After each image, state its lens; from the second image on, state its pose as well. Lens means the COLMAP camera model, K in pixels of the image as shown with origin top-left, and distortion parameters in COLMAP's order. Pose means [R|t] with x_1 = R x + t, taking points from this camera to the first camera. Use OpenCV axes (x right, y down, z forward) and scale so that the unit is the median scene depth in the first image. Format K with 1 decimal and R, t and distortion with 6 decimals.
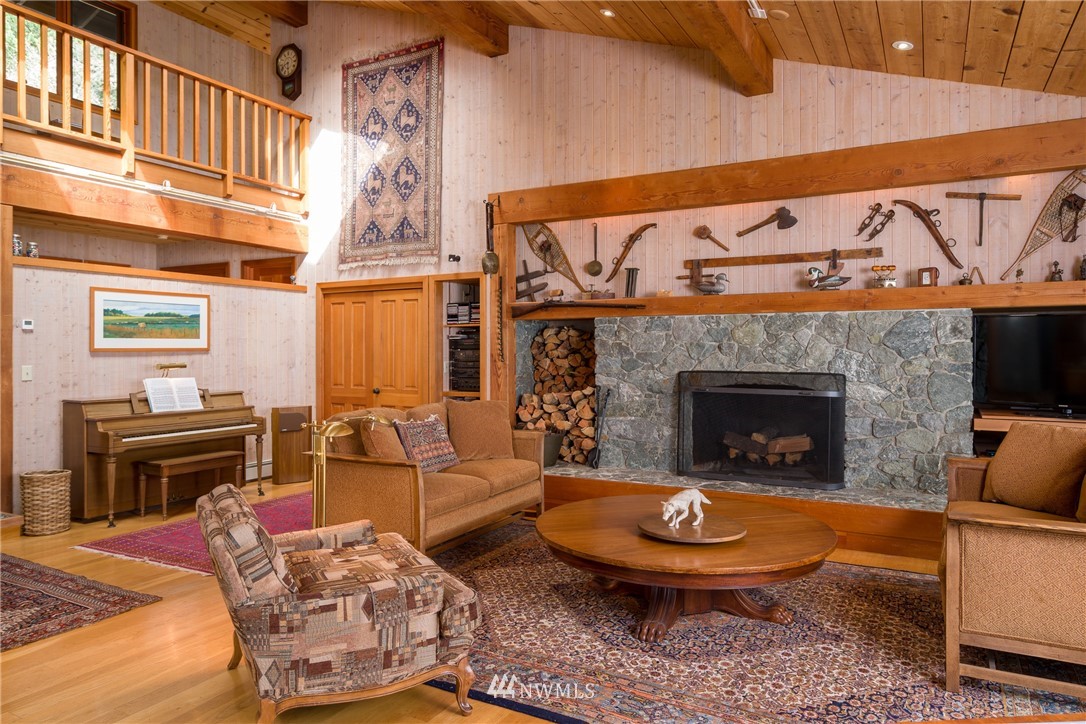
lens RADIAL K [[731.5, 0, 542.3], [0, 731.5, 355.2], [0, 0, 1]] dist [0.006696, -0.000911]
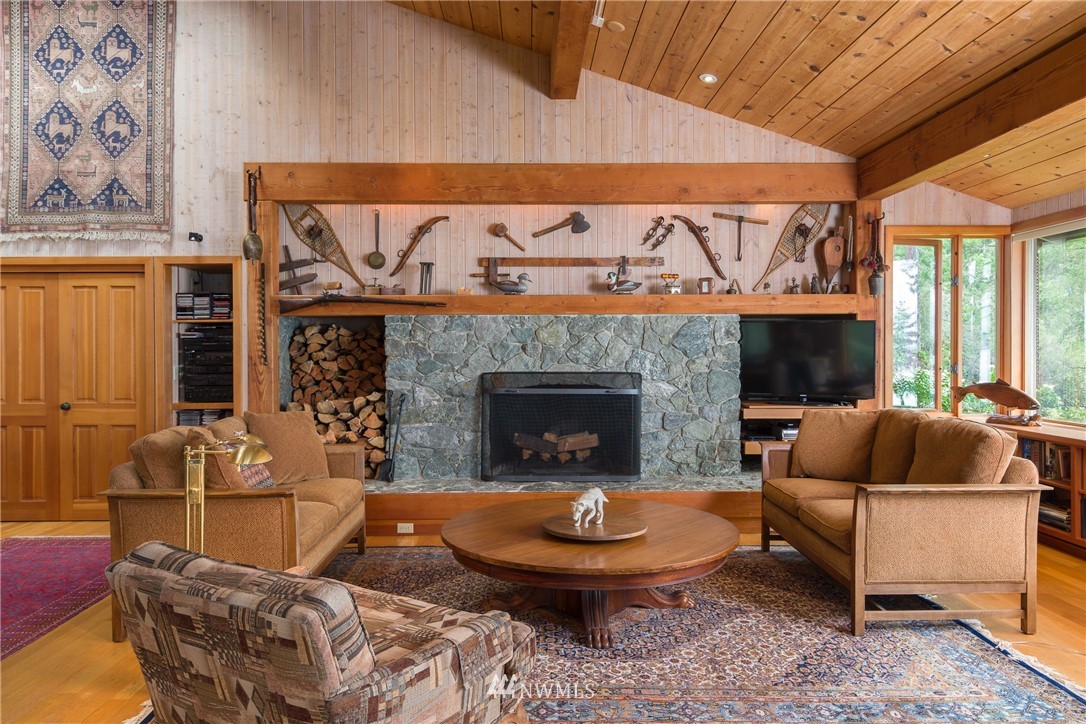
lens RADIAL K [[764.2, 0, 546.9], [0, 764.2, 361.7], [0, 0, 1]] dist [0.008168, -0.000492]
pose [[0.861311, -0.008932, 0.508000, -0.271812], [0.005899, 0.999954, 0.007580, 0.000178], [-0.508045, -0.003532, 0.861324, 0.099827]]
